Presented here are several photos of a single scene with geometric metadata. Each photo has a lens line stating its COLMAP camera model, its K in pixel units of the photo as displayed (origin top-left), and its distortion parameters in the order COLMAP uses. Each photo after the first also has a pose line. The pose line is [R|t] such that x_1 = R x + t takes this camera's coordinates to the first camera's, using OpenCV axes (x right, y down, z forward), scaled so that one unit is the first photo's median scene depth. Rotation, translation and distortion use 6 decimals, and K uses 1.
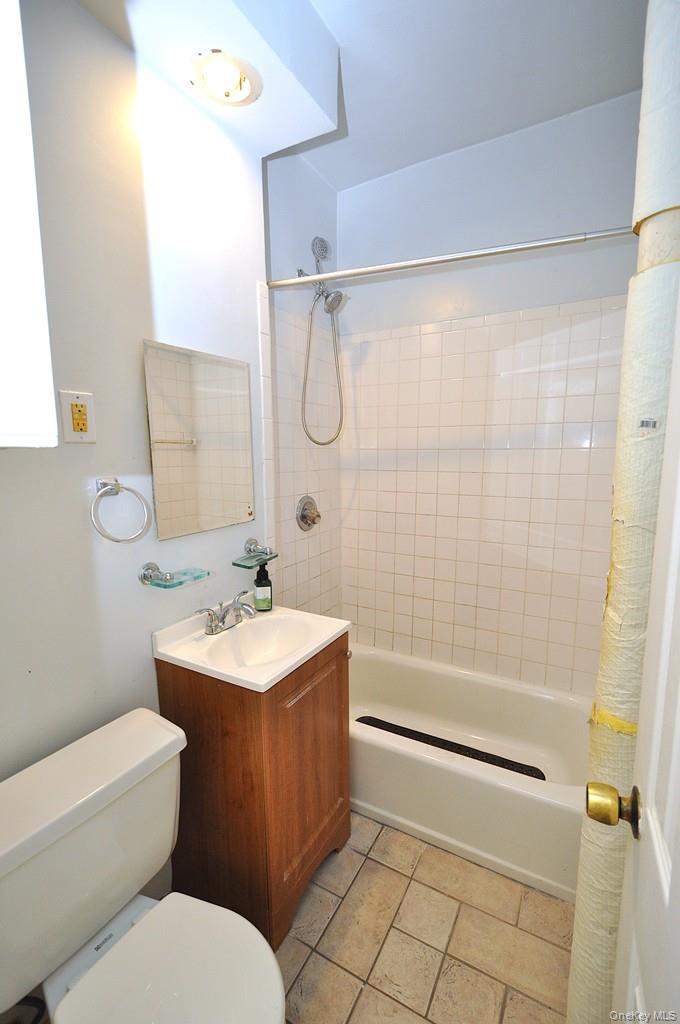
lens RADIAL K [[464.8, 0, 346.9], [0, 464.8, 508.4], [0, 0, 1]] dist [-0.001464, -0.000979]
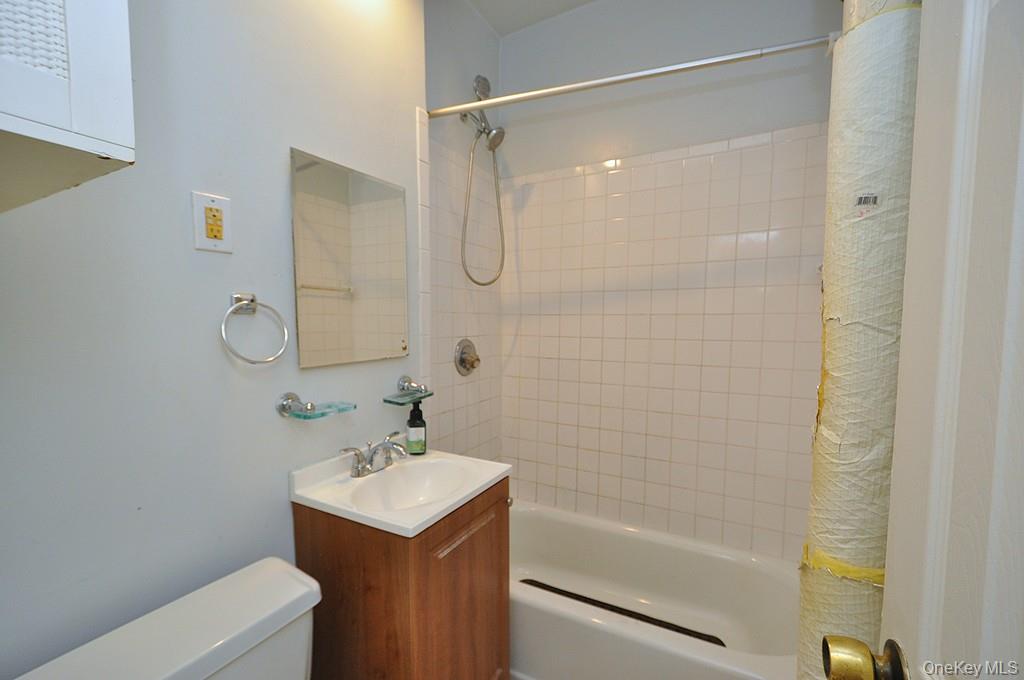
lens RADIAL K [[446.8, 0, 506.3], [0, 446.8, 355.3], [0, 0, 1]] dist [0.003650, -0.004987]
pose [[0.999979, 0.006477, 0.000764, -0.005260], [-0.006410, 0.997672, -0.067891, 0.092911], [-0.001202, 0.067885, 0.997692, 0.119555]]
